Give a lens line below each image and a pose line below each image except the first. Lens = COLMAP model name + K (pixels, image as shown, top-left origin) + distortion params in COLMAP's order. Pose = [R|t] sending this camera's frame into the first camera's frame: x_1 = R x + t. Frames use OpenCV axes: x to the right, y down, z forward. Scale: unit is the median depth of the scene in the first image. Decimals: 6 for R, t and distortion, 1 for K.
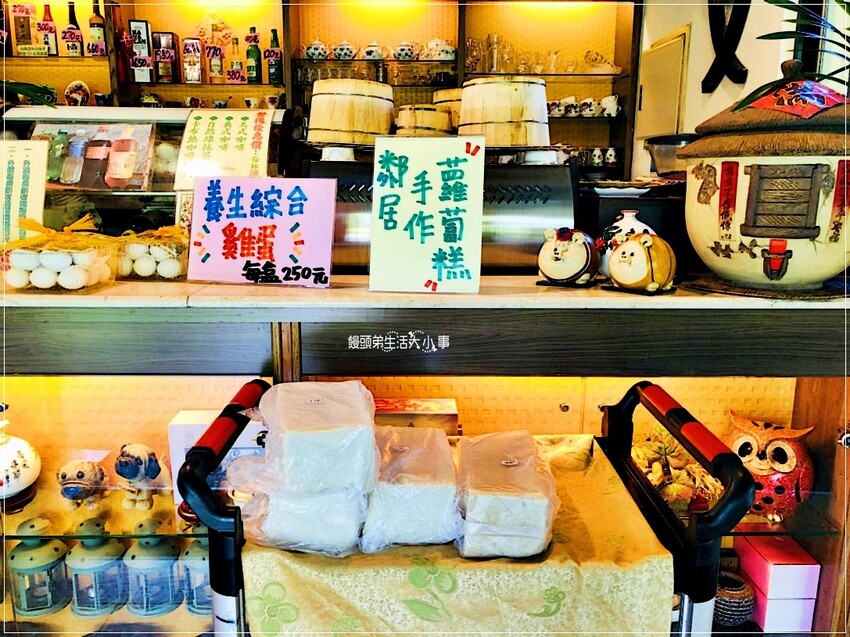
lens RADIAL K [[675.7, 0, 427.9], [0, 675.7, 315.5], [0, 0, 1]] dist [0.013590, -0.007031]
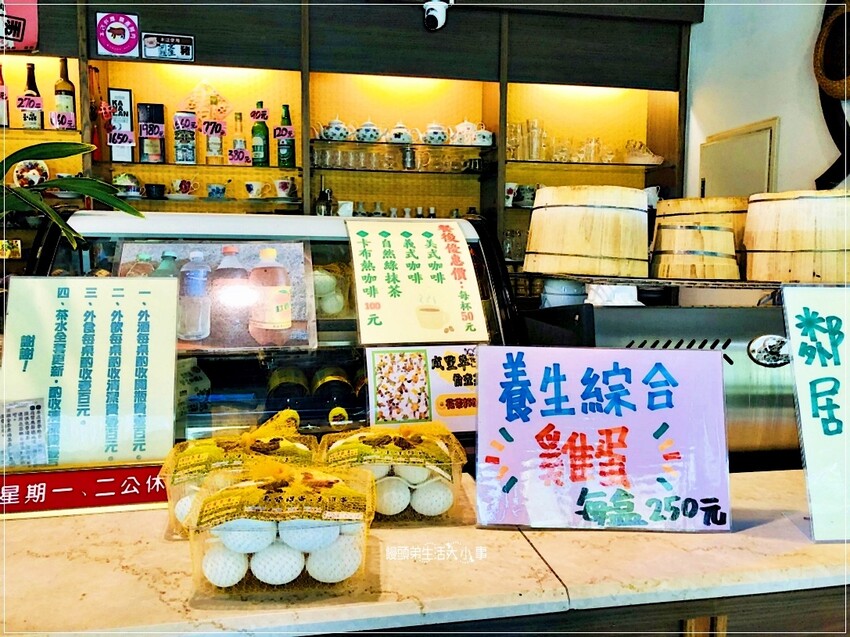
lens RADIAL K [[675.7, 0, 427.9], [0, 675.7, 315.5], [0, 0, 1]] dist [0.013590, -0.007031]
pose [[0.986438, -0.014144, 0.163524, -0.427020], [0.030619, 0.994649, -0.098668, -0.152372], [-0.161254, 0.102337, 0.981593, 0.356693]]
